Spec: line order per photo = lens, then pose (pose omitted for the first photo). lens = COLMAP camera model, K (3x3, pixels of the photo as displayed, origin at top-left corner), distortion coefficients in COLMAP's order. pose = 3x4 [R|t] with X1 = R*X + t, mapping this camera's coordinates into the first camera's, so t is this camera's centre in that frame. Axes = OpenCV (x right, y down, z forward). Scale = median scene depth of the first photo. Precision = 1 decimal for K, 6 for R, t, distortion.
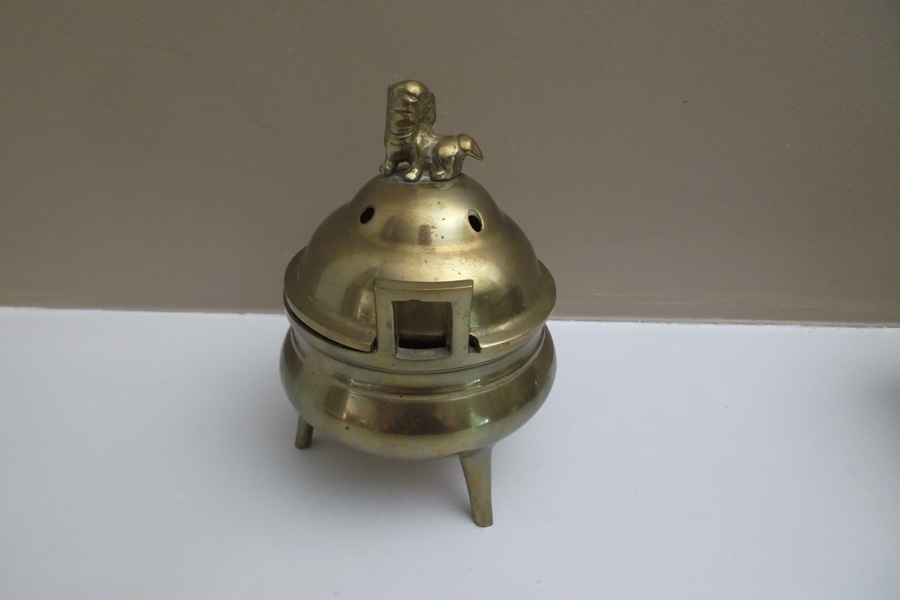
lens RADIAL K [[651.0, 0, 449.4], [0, 651.0, 302.9], [0, 0, 1]] dist [0.037698, 0.007373]
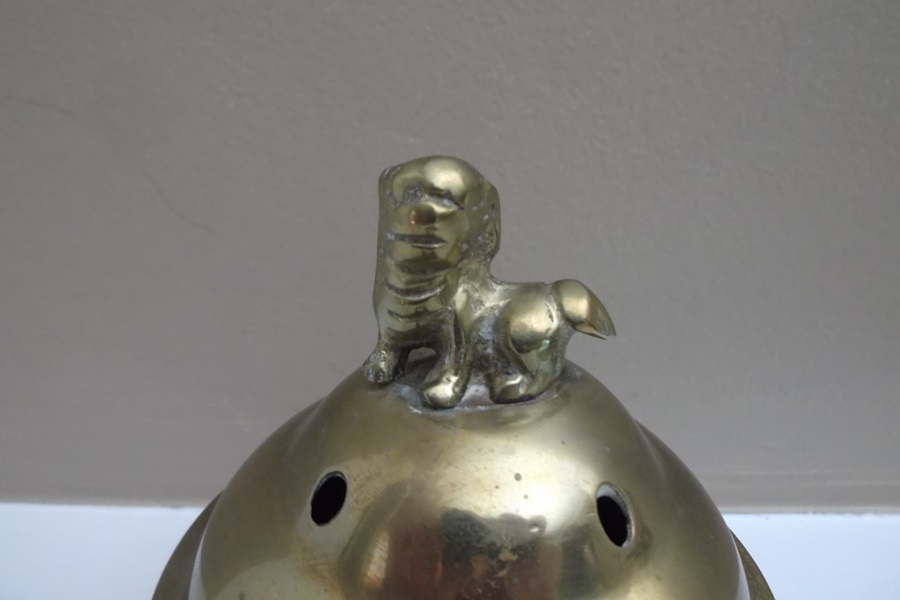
lens RADIAL K [[651.0, 0, 449.7], [0, 651.0, 298.8], [0, 0, 1]] dist [0.037698, 0.007373]
pose [[0.999063, -0.016945, -0.039826, -0.036853], [0.013432, 0.996130, -0.086860, -0.215520], [0.041144, 0.086244, 0.995424, 0.603685]]
